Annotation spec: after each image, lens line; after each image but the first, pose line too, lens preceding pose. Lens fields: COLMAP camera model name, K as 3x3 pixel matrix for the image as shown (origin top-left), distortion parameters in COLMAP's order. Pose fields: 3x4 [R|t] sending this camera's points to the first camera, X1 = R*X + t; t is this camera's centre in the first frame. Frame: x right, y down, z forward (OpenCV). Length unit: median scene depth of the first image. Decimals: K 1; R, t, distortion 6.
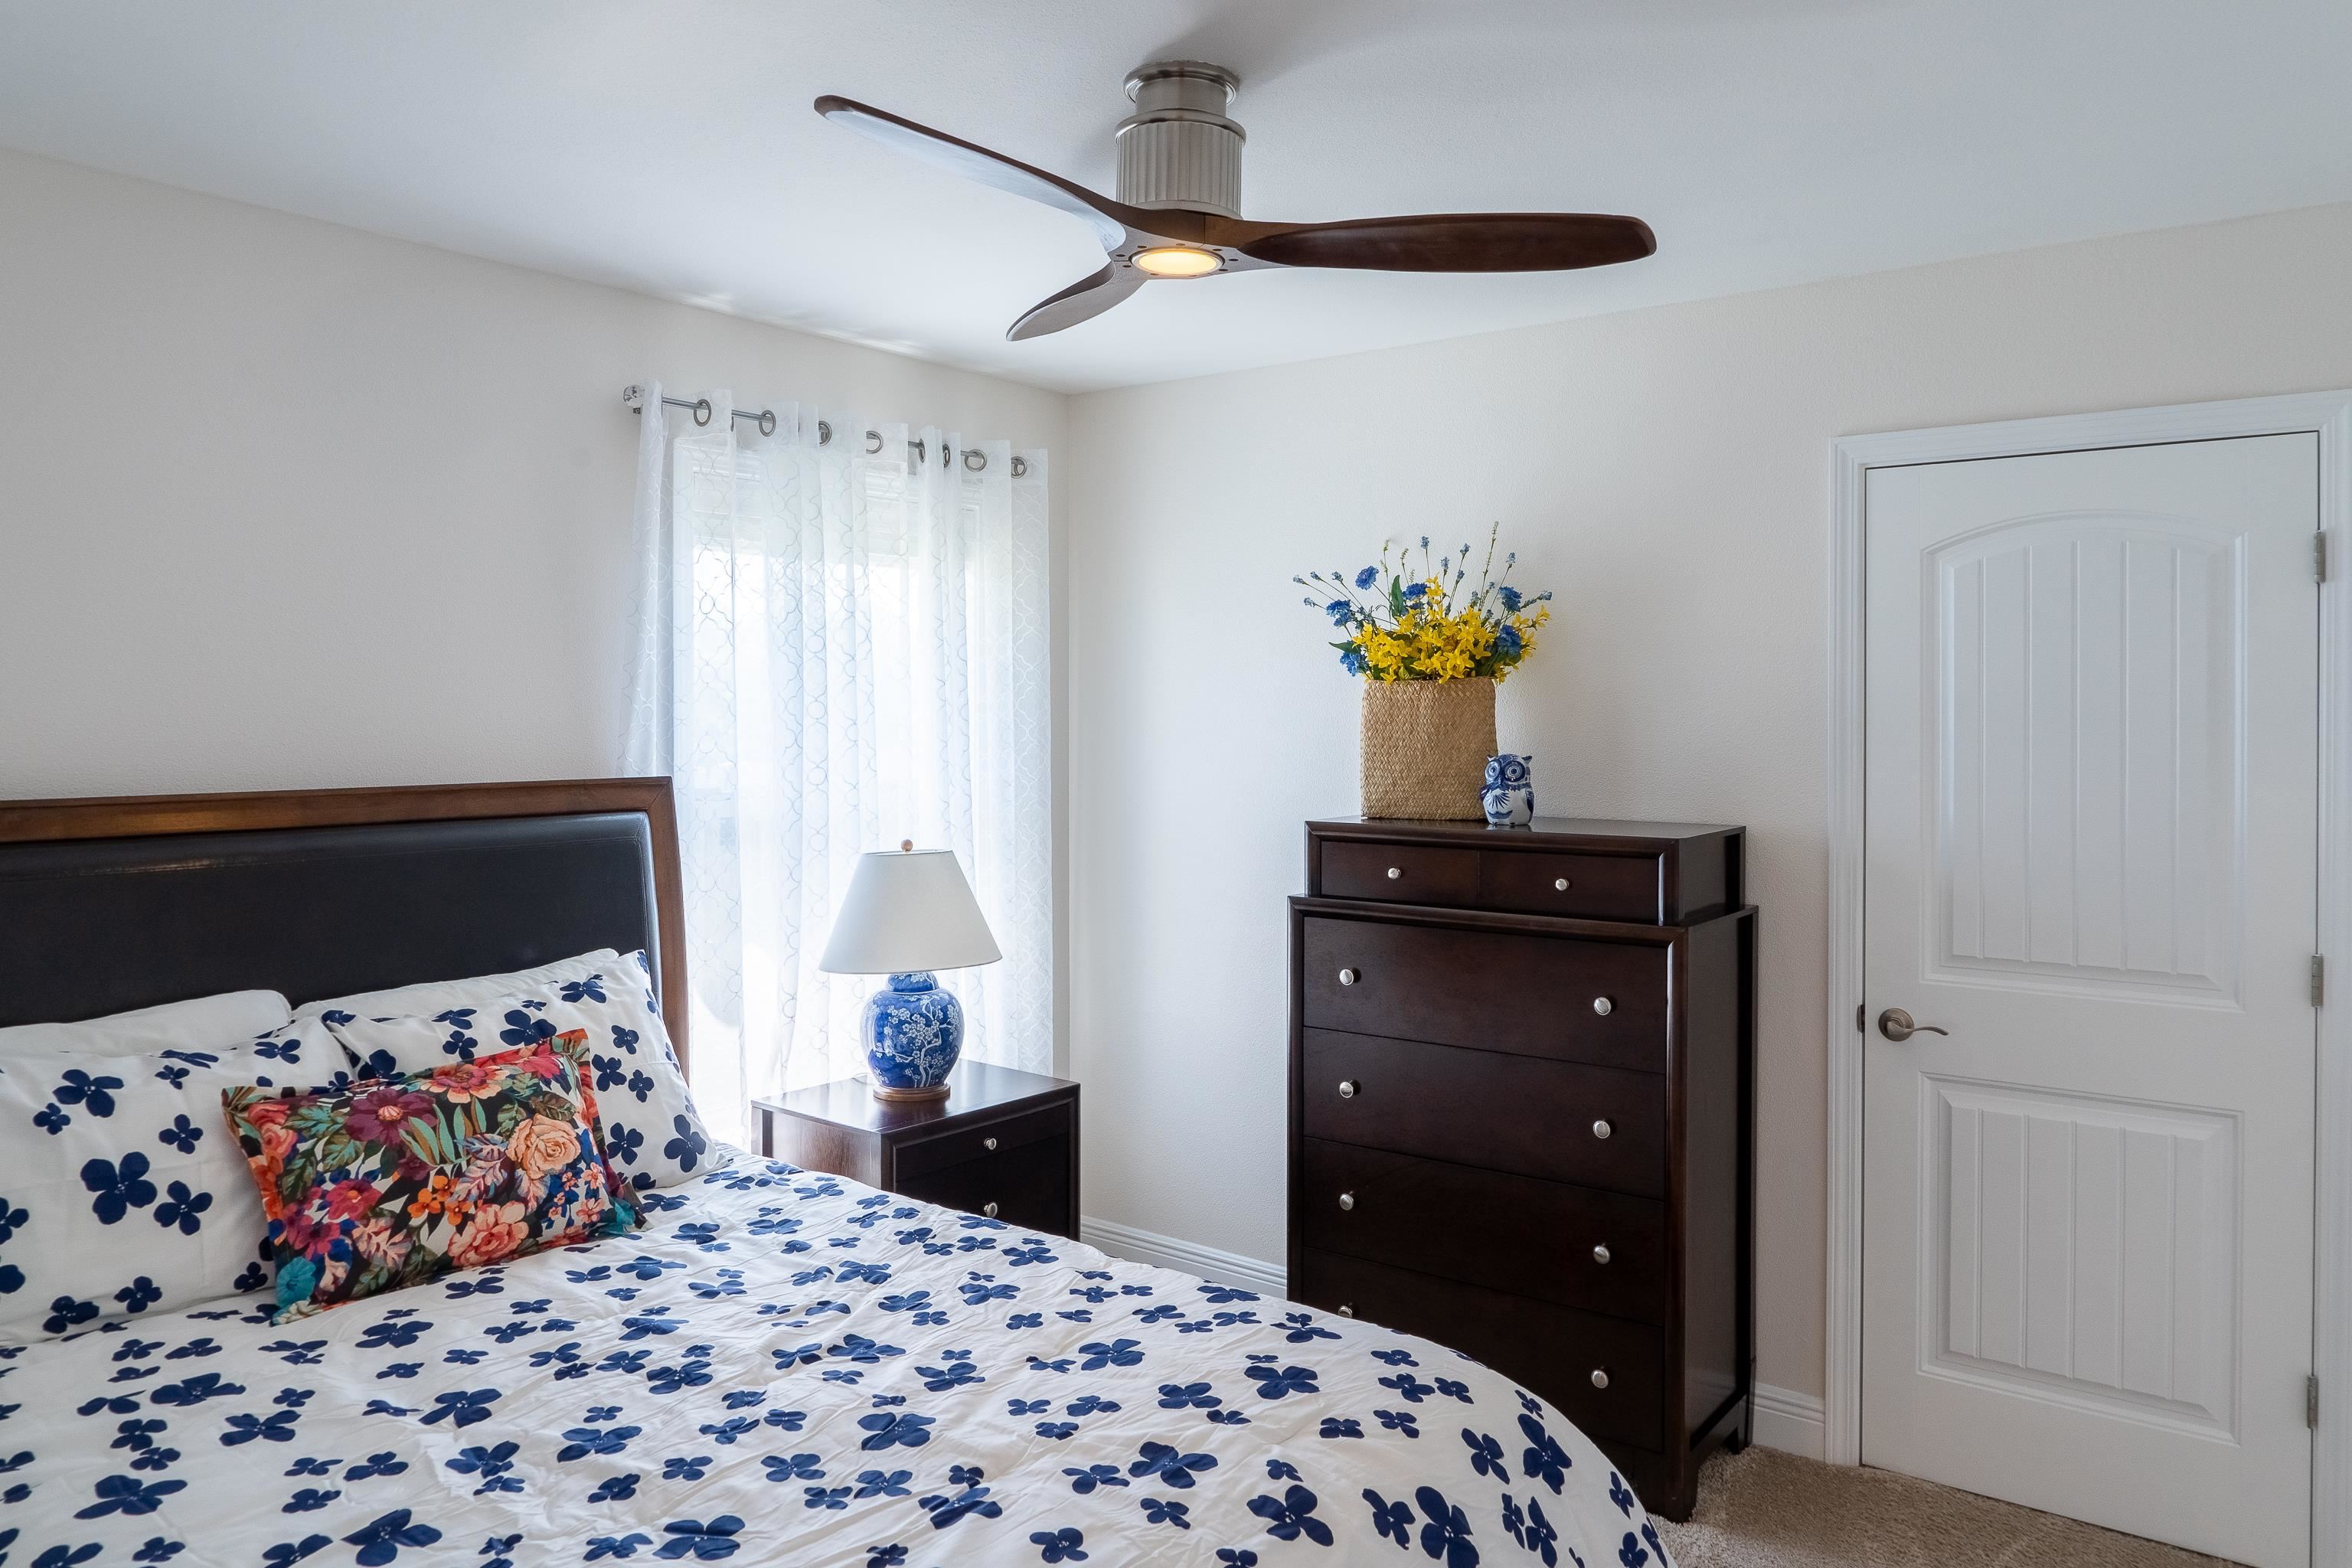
lens RADIAL K [[1594.8, 0, 1142.4], [0, 1594.8, 745.4], [0, 0, 1]] dist [-0.020285, 0.003868]
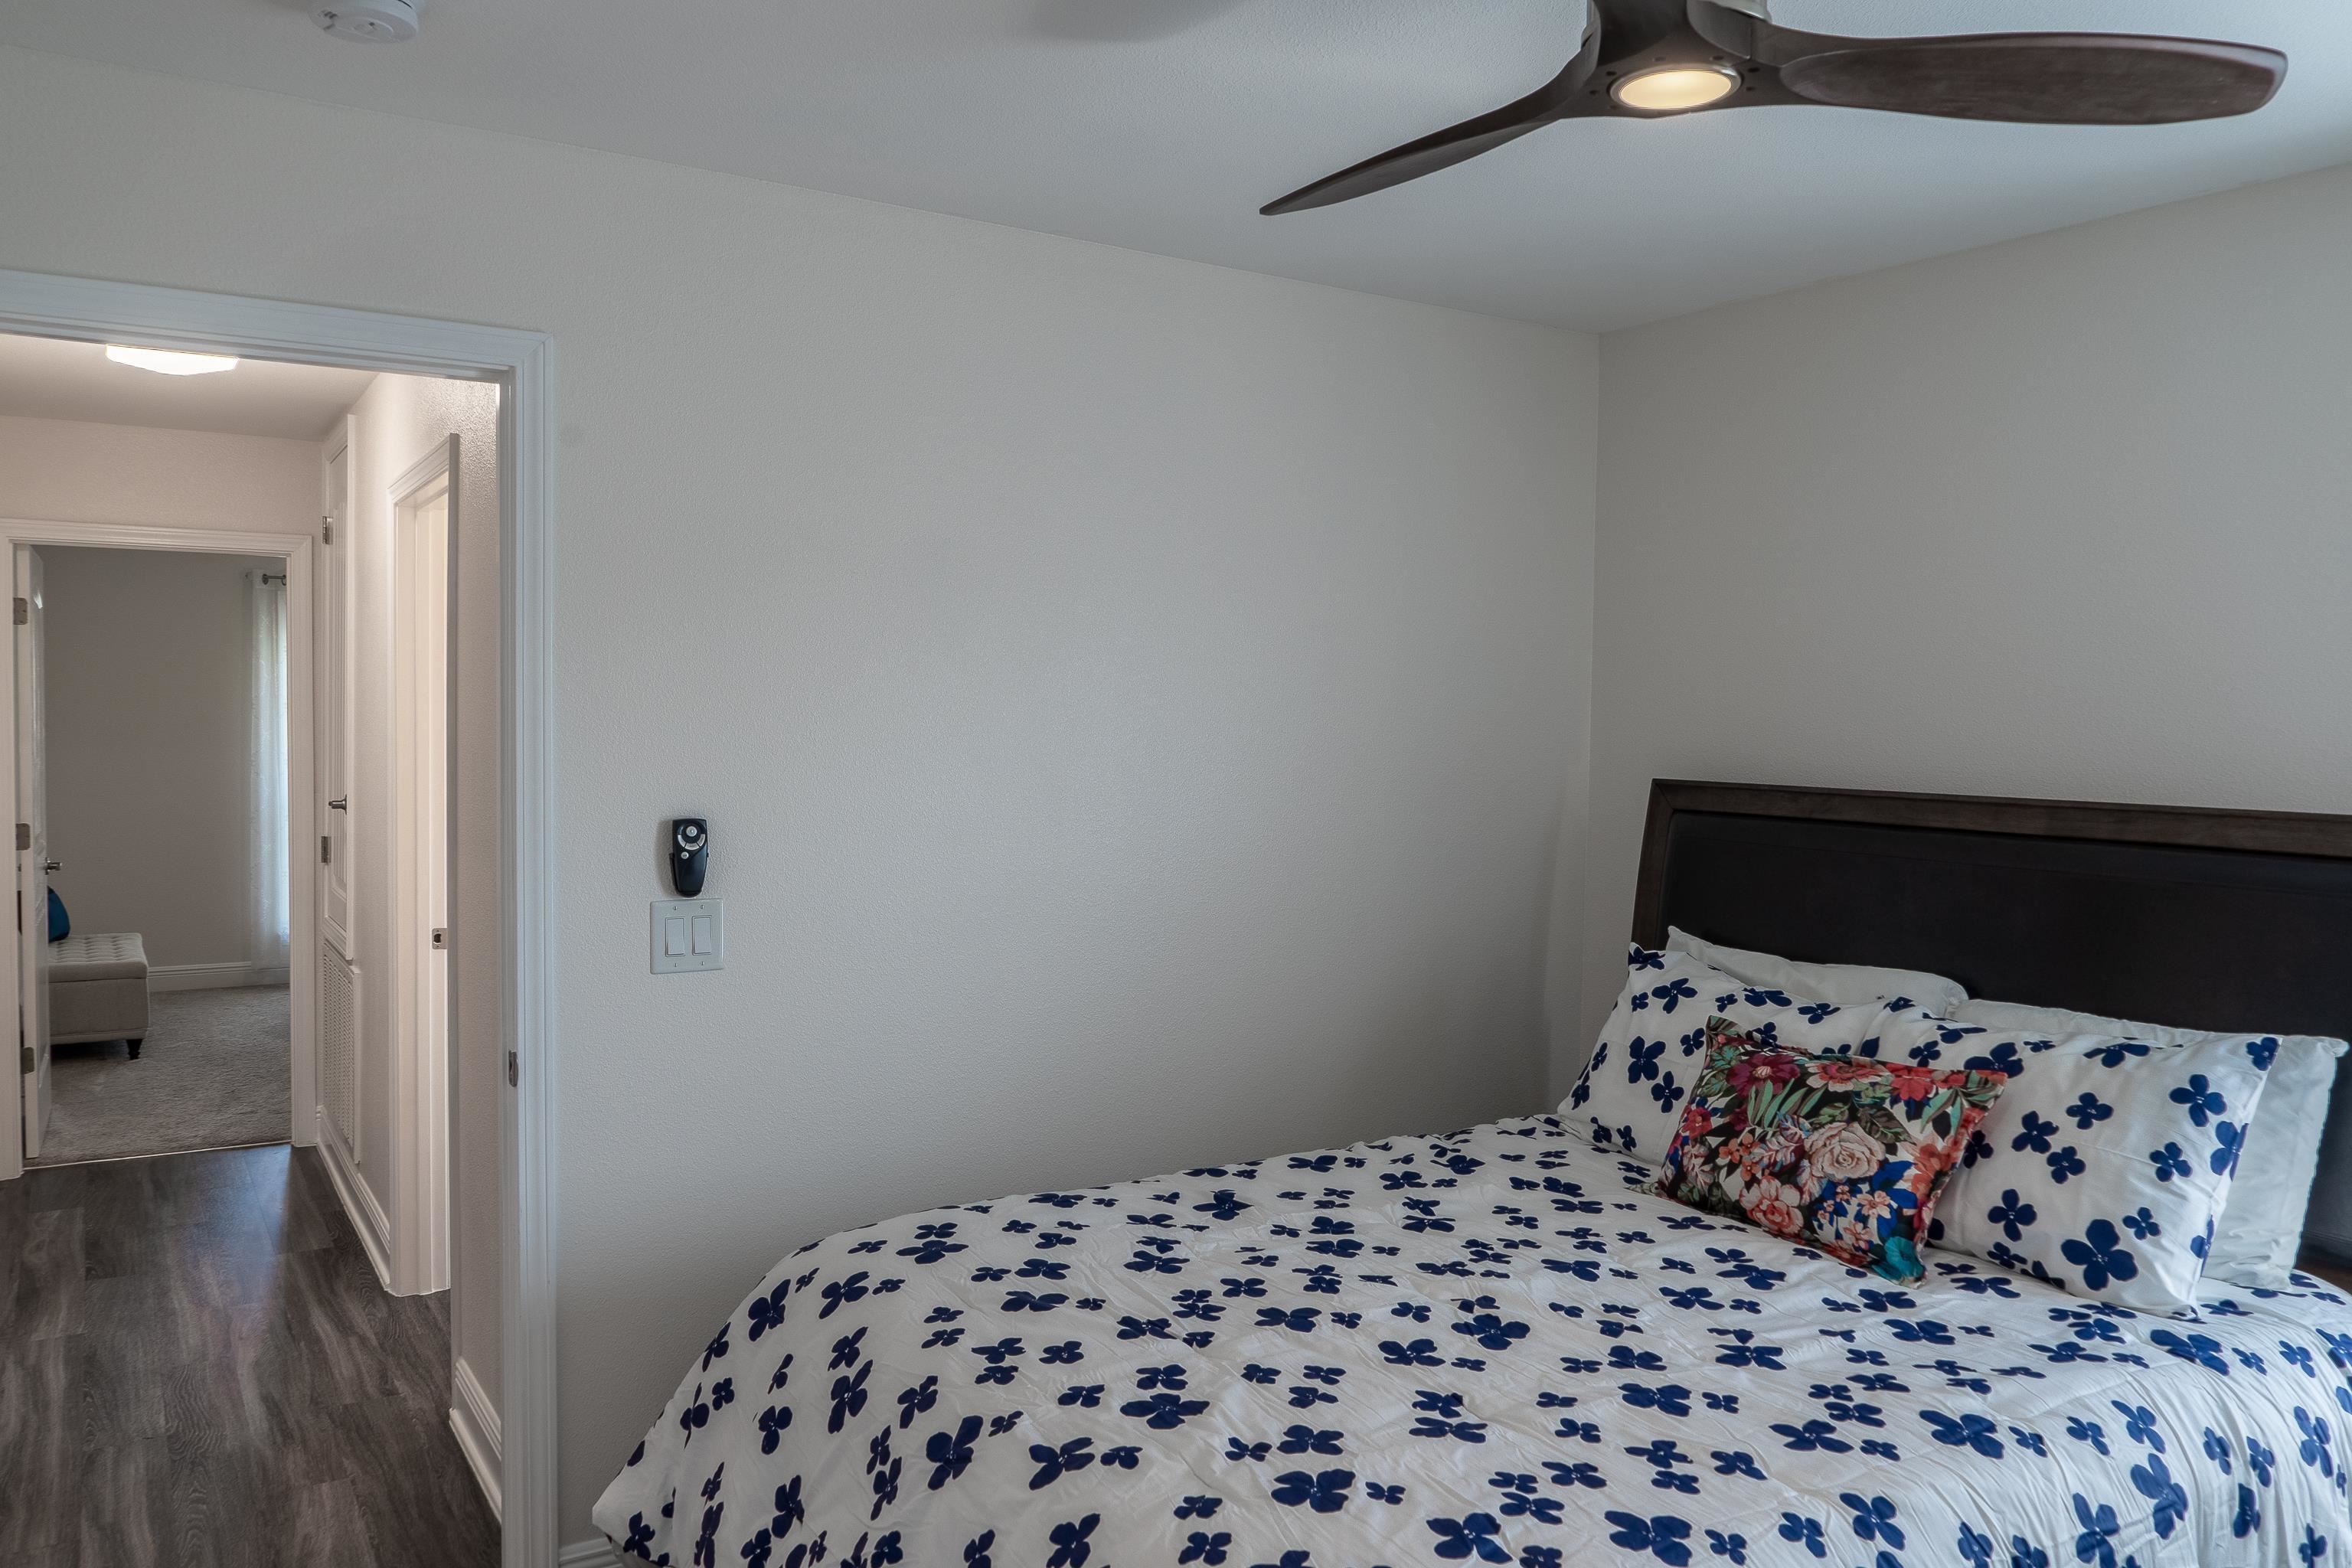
lens RADIAL K [[1594.8, 0, 1166.4], [0, 1594.8, 780.2], [0, 0, 1]] dist [-0.020285, 0.003868]
pose [[-0.294367, 0.036466, -0.954997, 0.734891], [-0.033662, 0.998256, 0.048494, -0.017222], [0.955100, 0.046423, -0.292626, 0.923794]]
